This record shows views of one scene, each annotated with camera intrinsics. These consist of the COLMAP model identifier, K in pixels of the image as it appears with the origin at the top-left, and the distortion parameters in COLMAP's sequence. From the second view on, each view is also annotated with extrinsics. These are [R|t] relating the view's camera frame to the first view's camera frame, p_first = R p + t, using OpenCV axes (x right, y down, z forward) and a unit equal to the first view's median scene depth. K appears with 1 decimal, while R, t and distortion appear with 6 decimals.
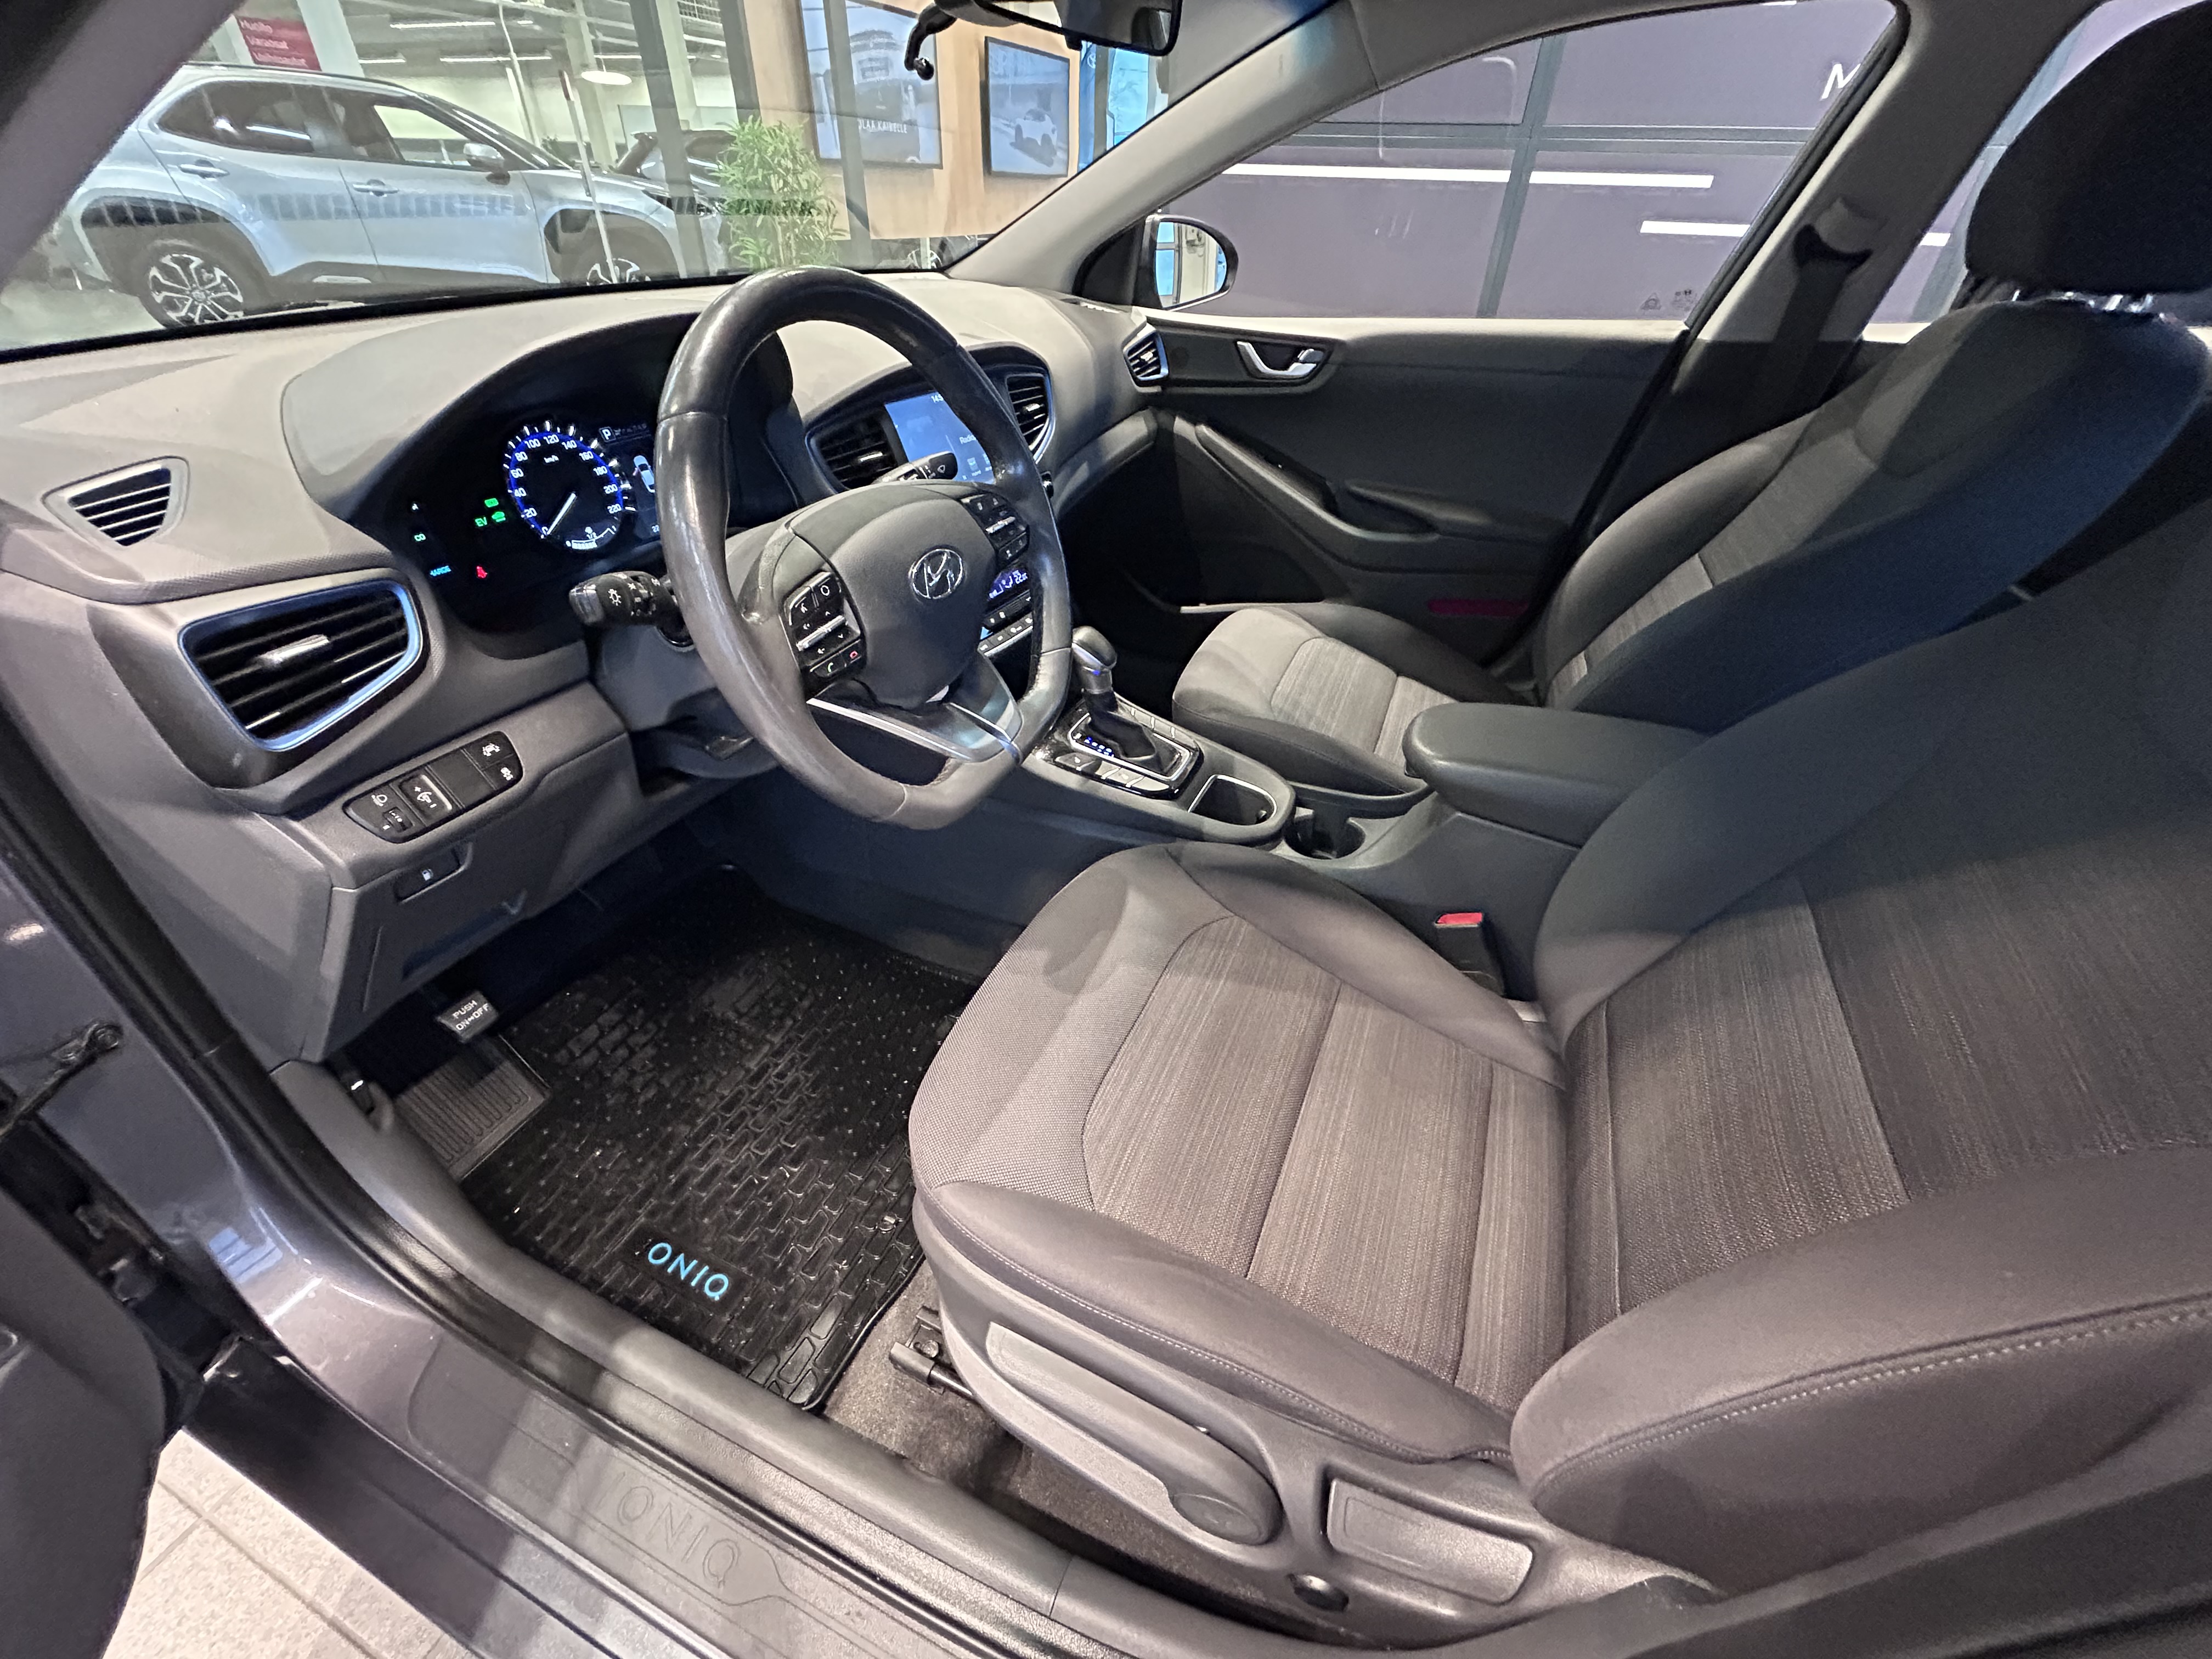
lens RADIAL K [[880.0, 0, 1100.5], [0, 880.0, 834.2], [0, 0, 1]] dist [0.002053, -0.001289]
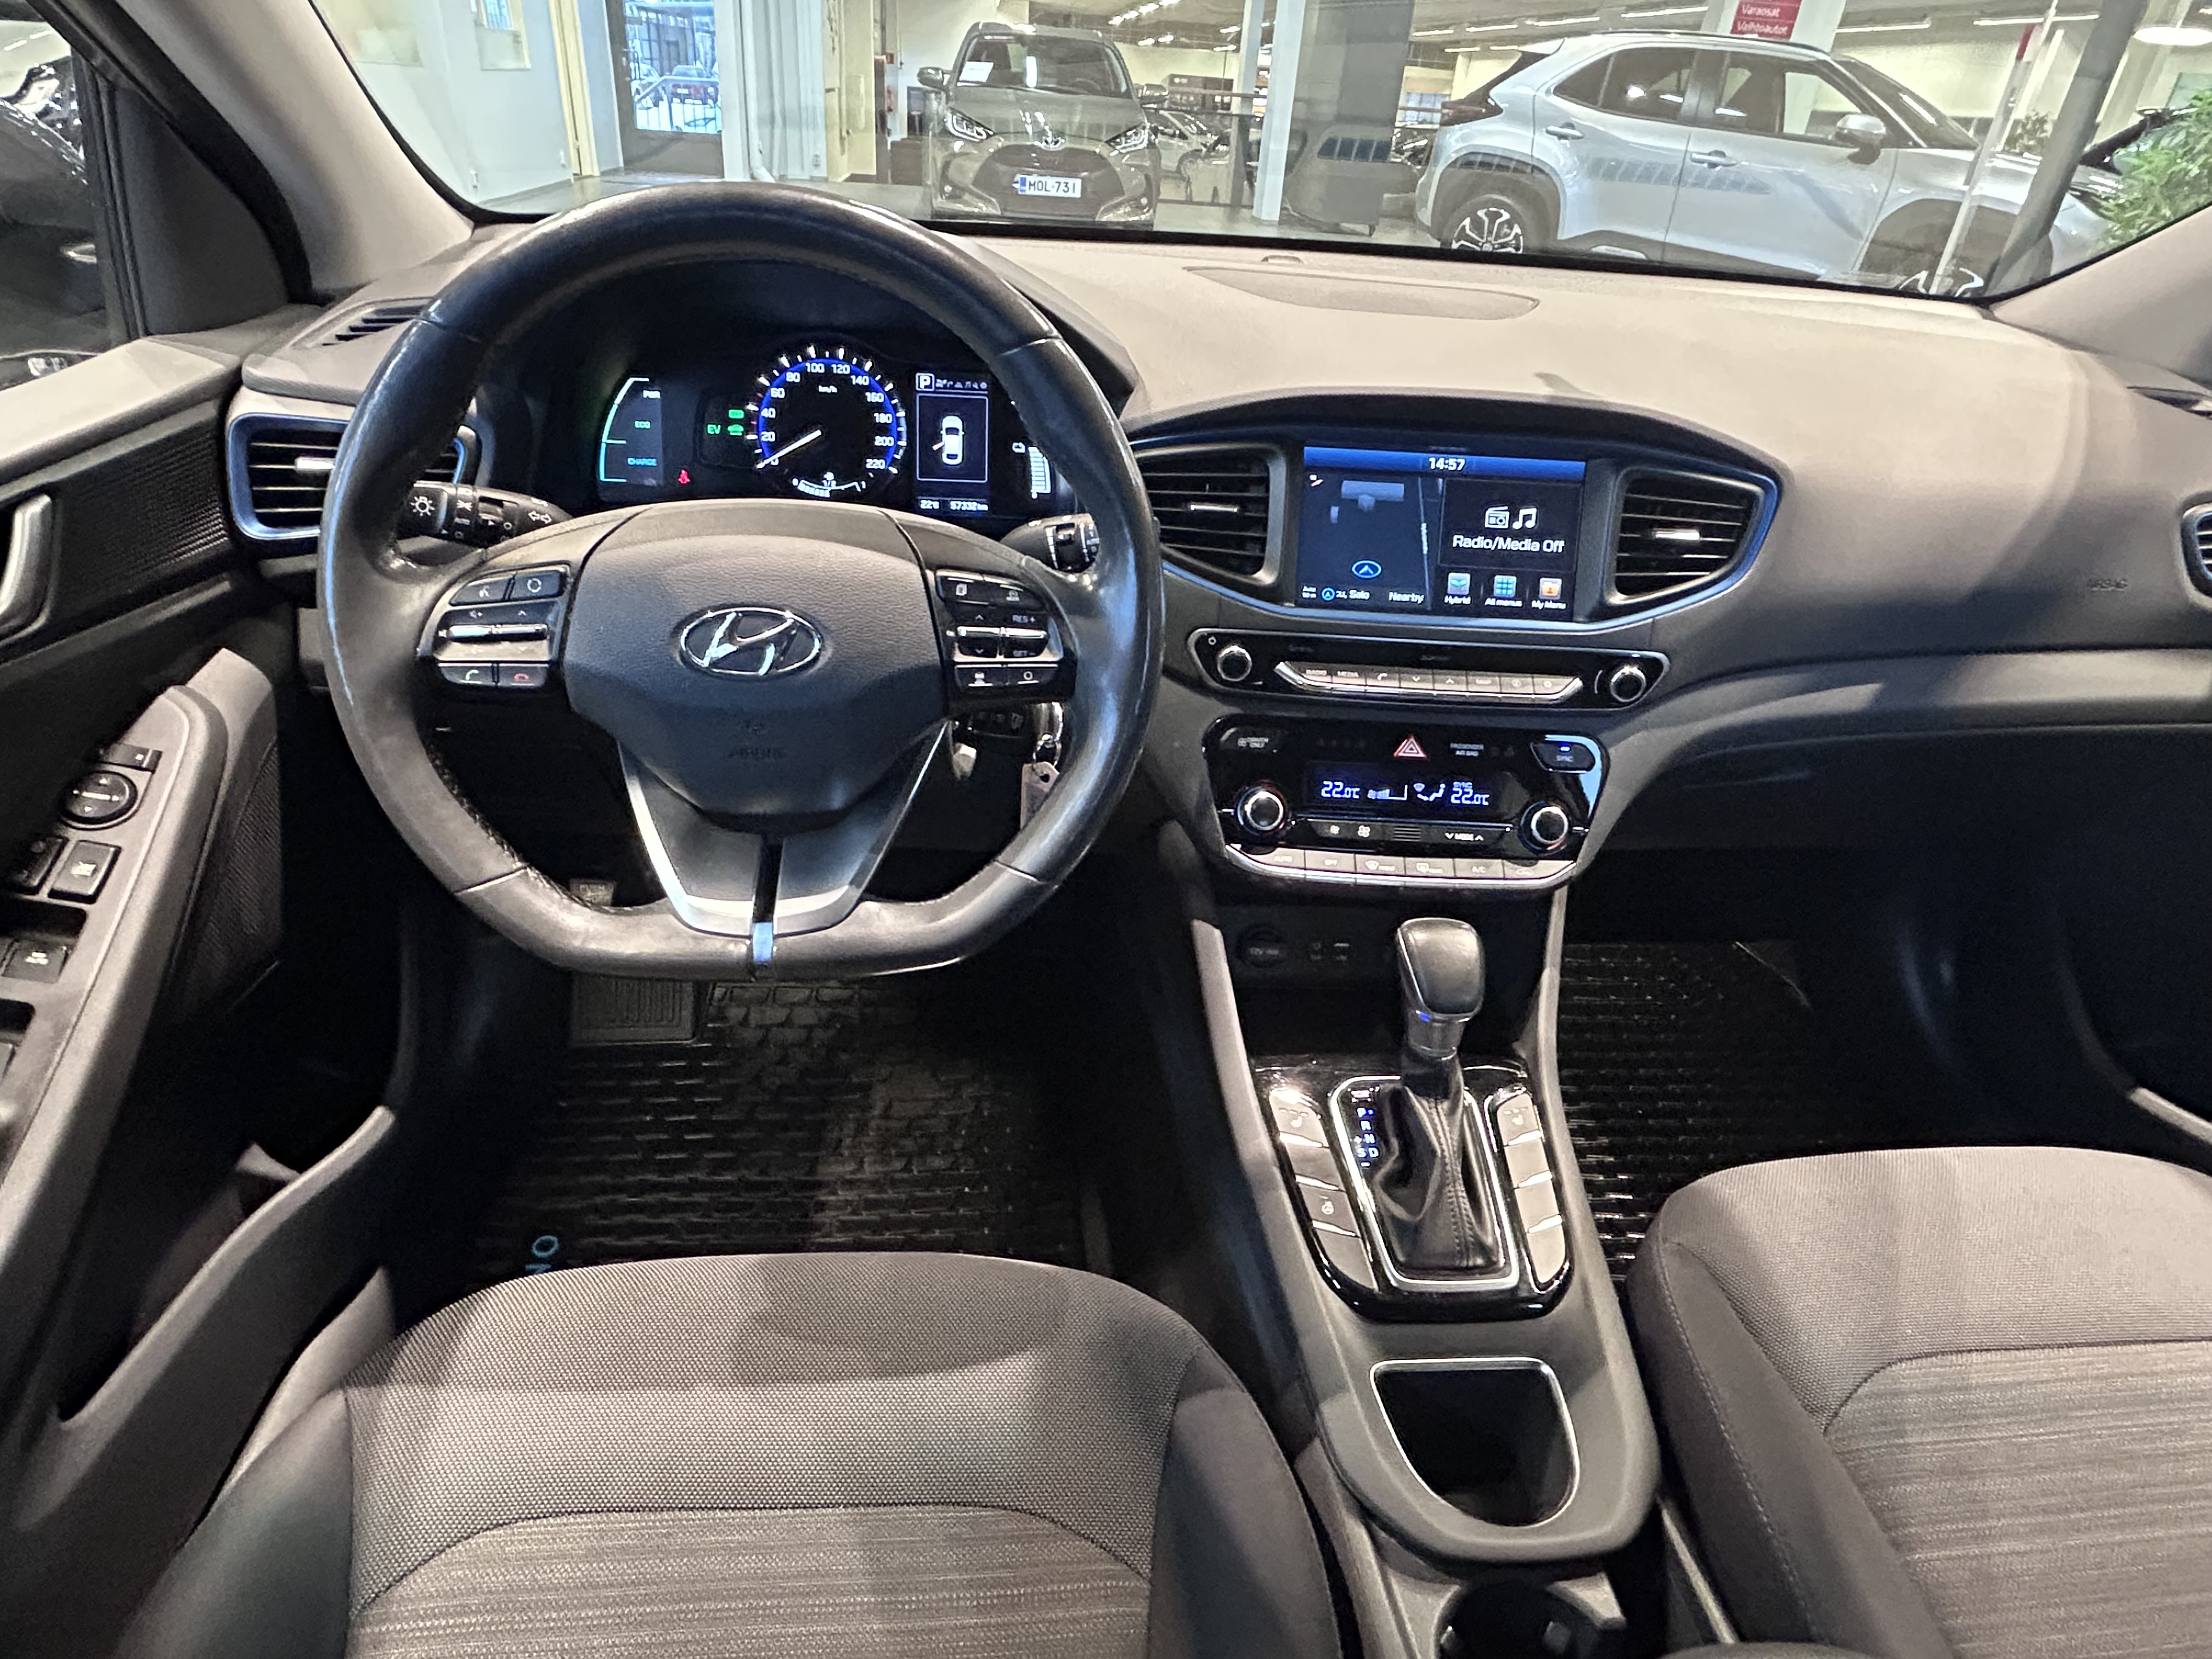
lens RADIAL K [[1235.6, 0, 1113.1], [0, 1235.6, 827.7], [0, 0, 1]] dist [0.002841, -0.002162]
pose [[0.485710, 0.453435, -0.747317, 0.547326], [-0.558081, 0.818873, 0.134133, -0.370338], [0.672779, 0.351914, 0.650788, 0.529566]]
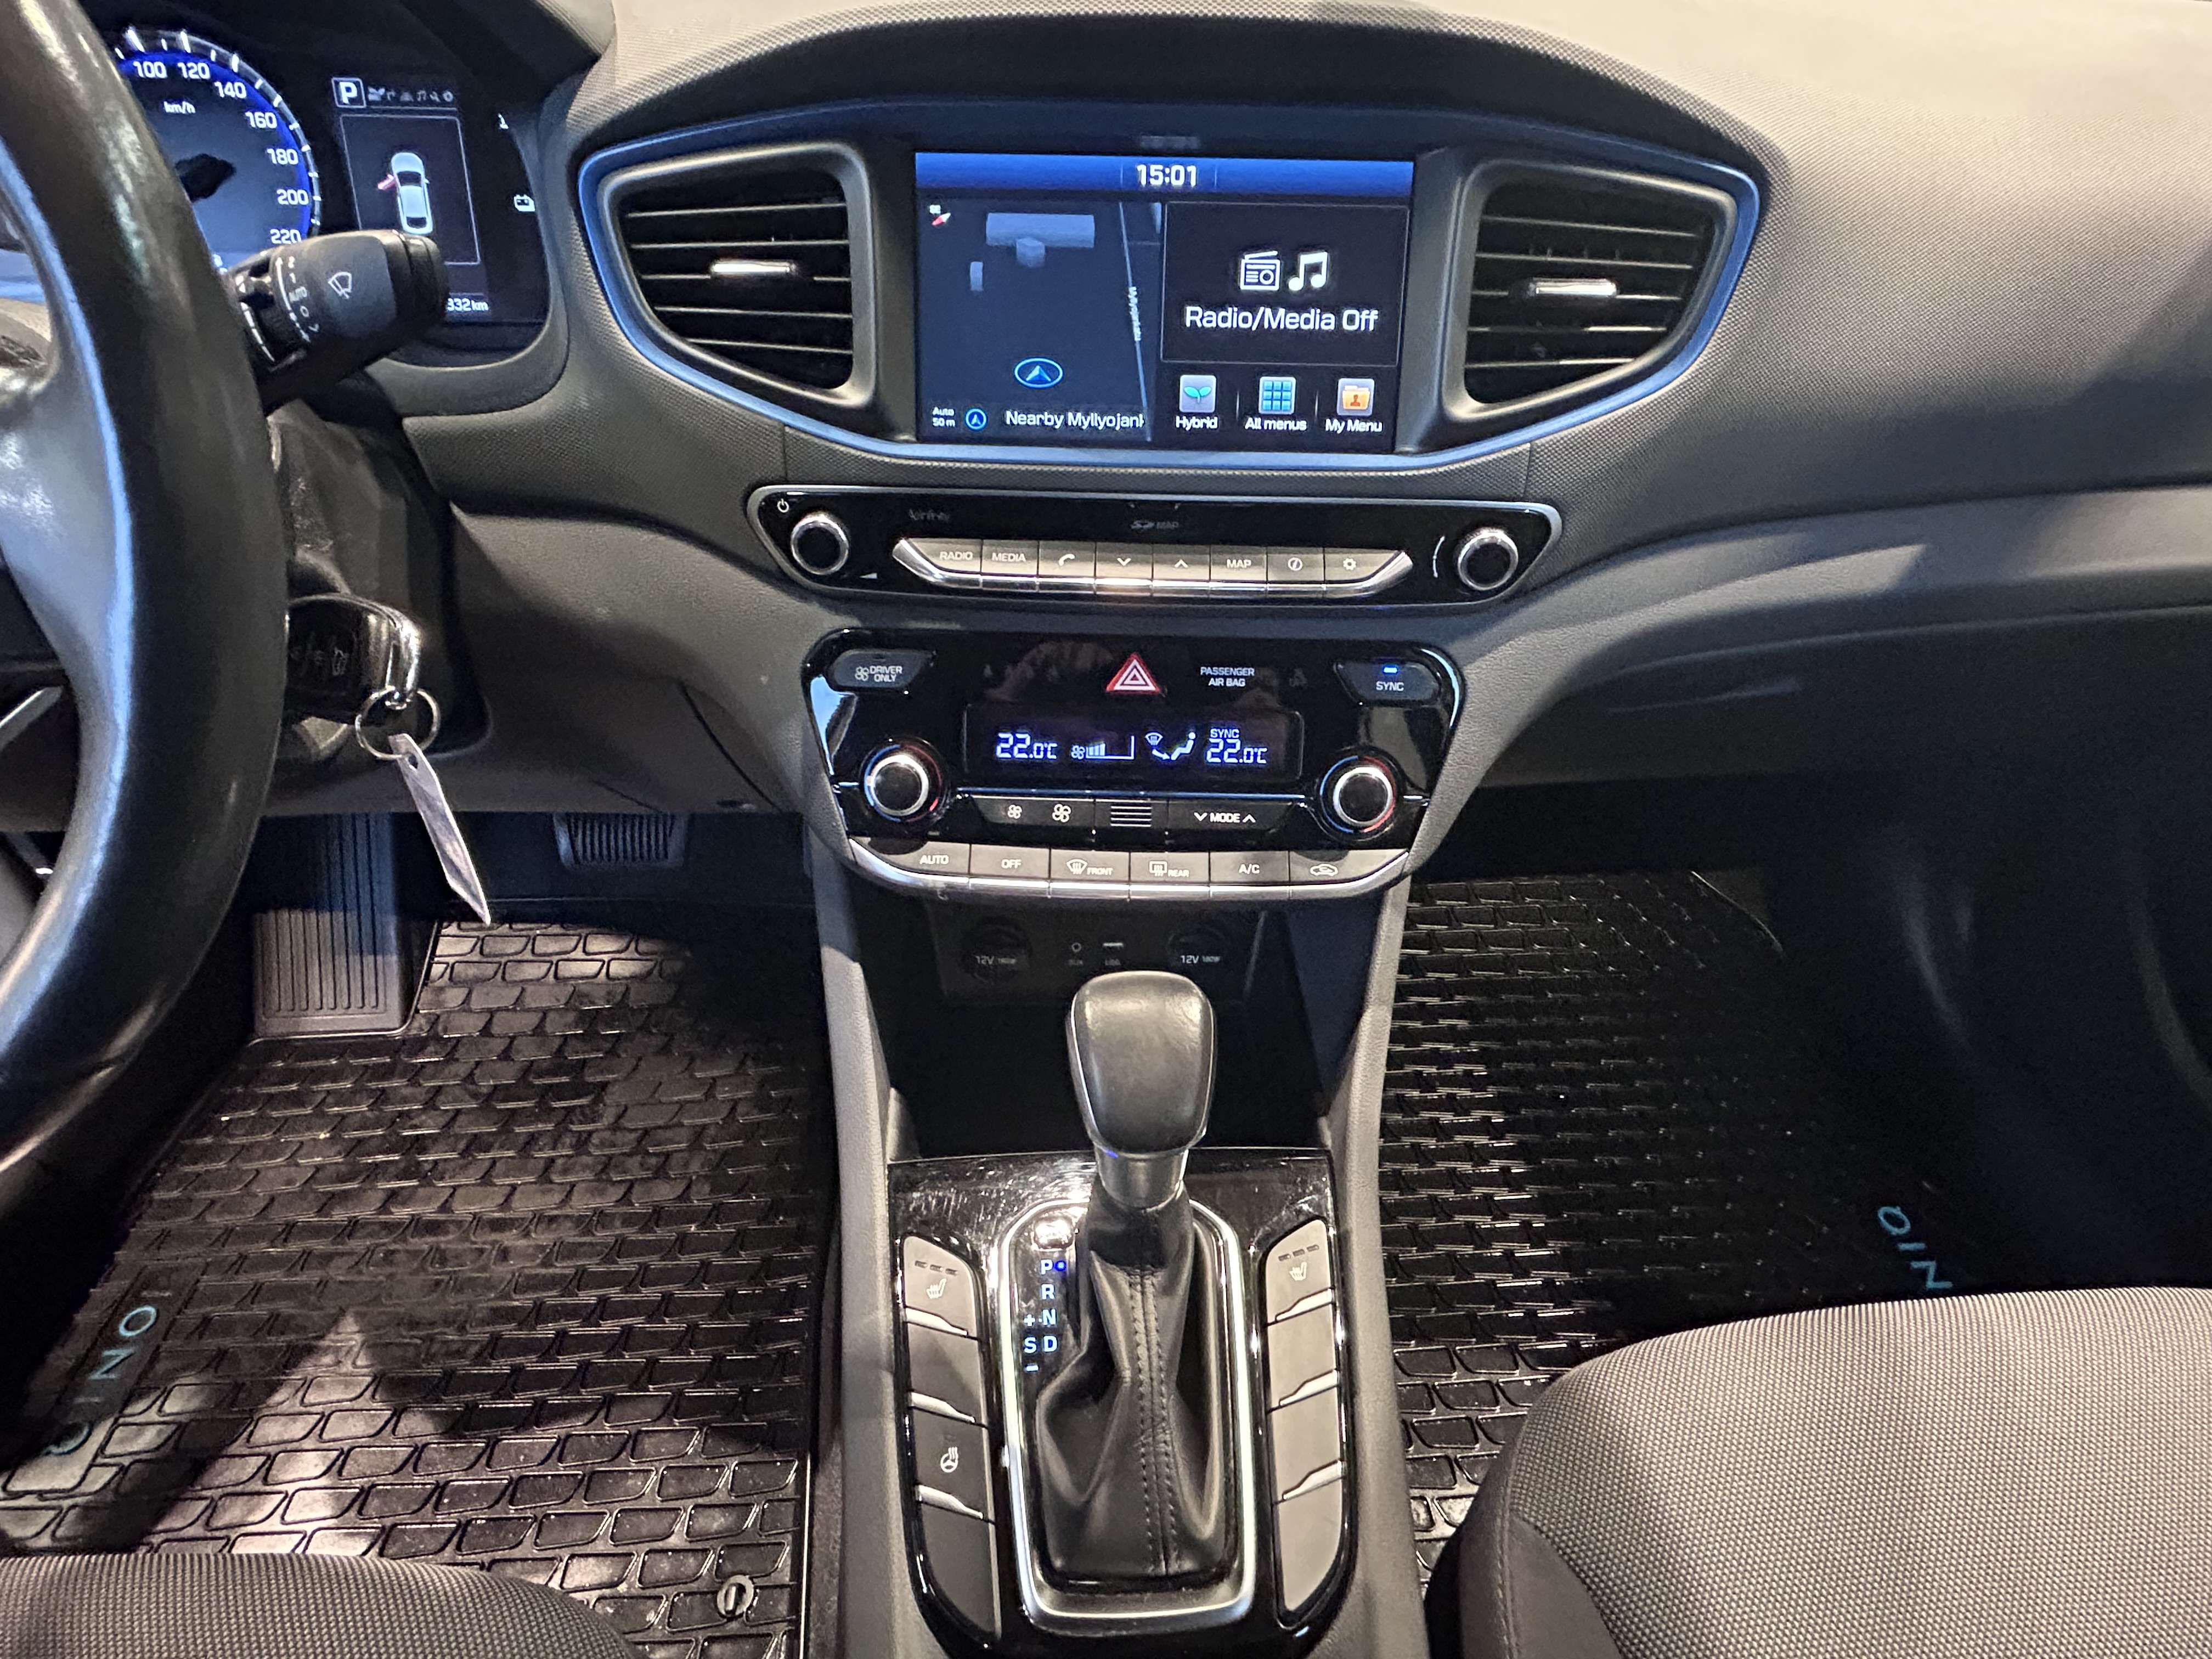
lens RADIAL K [[1112.3, 0, 1105.9], [0, 1112.3, 827.3], [0, 0, 1]] dist [-0.004790, 0.001942]
pose [[0.469219, 0.524357, -0.710551, 0.293167], [-0.531755, 0.810165, 0.246719, -0.501834], [0.705032, 0.262074, 0.658974, 1.002307]]
